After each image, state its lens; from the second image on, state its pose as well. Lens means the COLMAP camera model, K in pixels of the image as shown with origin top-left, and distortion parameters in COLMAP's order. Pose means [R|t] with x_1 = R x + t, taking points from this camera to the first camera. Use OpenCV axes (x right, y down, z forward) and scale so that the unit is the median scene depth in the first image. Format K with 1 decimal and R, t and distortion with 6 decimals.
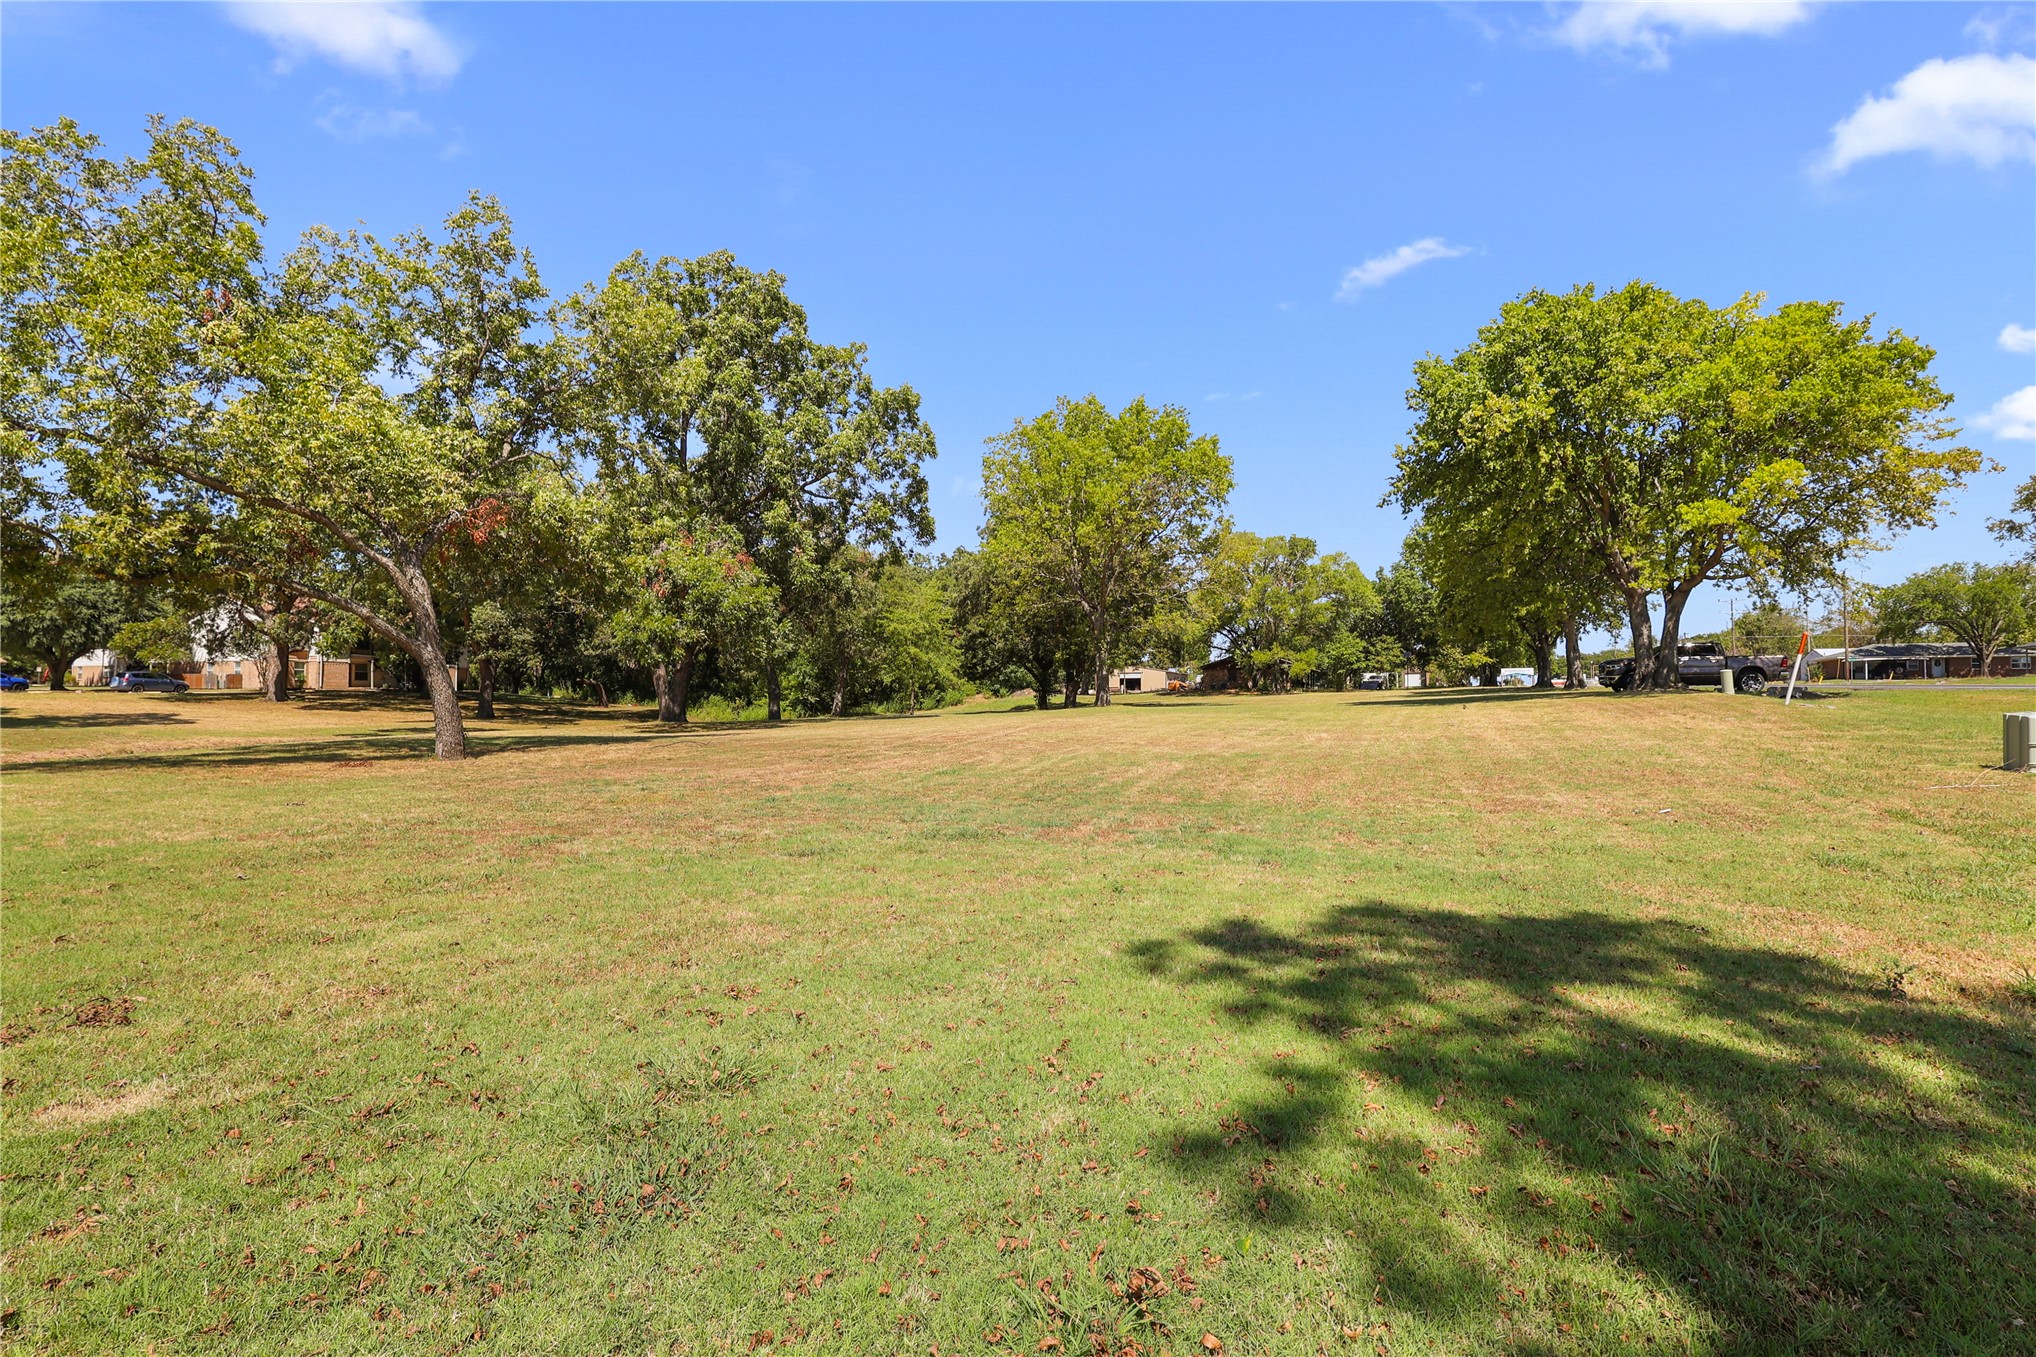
lens RADIAL K [[910.7, 0, 1025.2], [0, 910.7, 687.1], [0, 0, 1]] dist [0.018670, -0.000363]
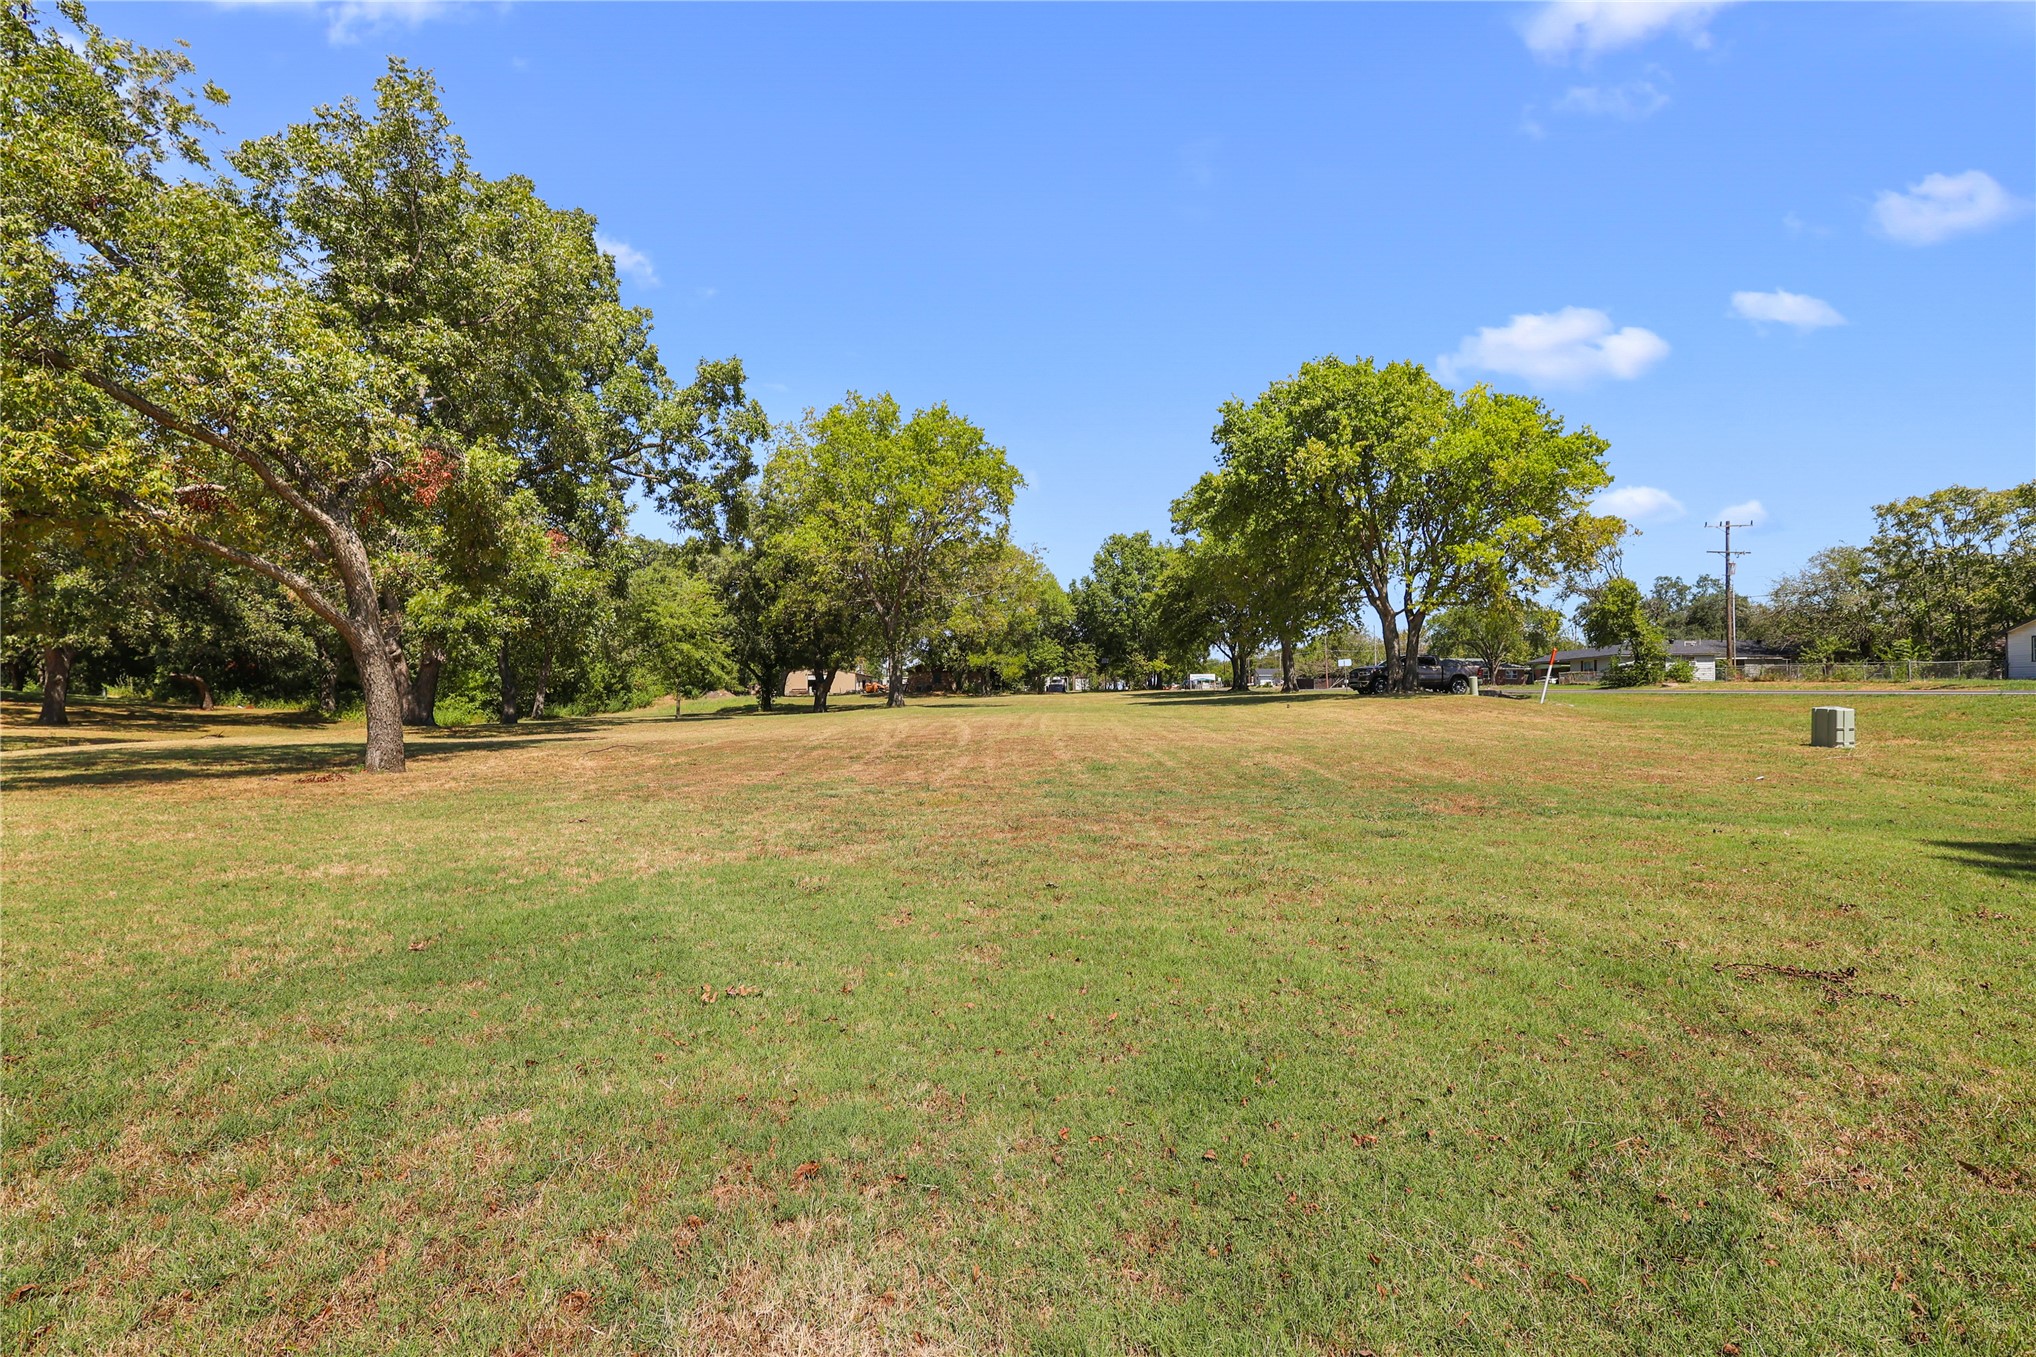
lens RADIAL K [[910.7, 0, 1028.5], [0, 910.7, 687.1], [0, 0, 1]] dist [0.018670, -0.000363]
pose [[0.936683, 0.006197, 0.350124, -0.135665], [-0.005279, 0.999980, -0.003577, 0.002051], [-0.350139, 0.001502, 0.936697, 0.017498]]
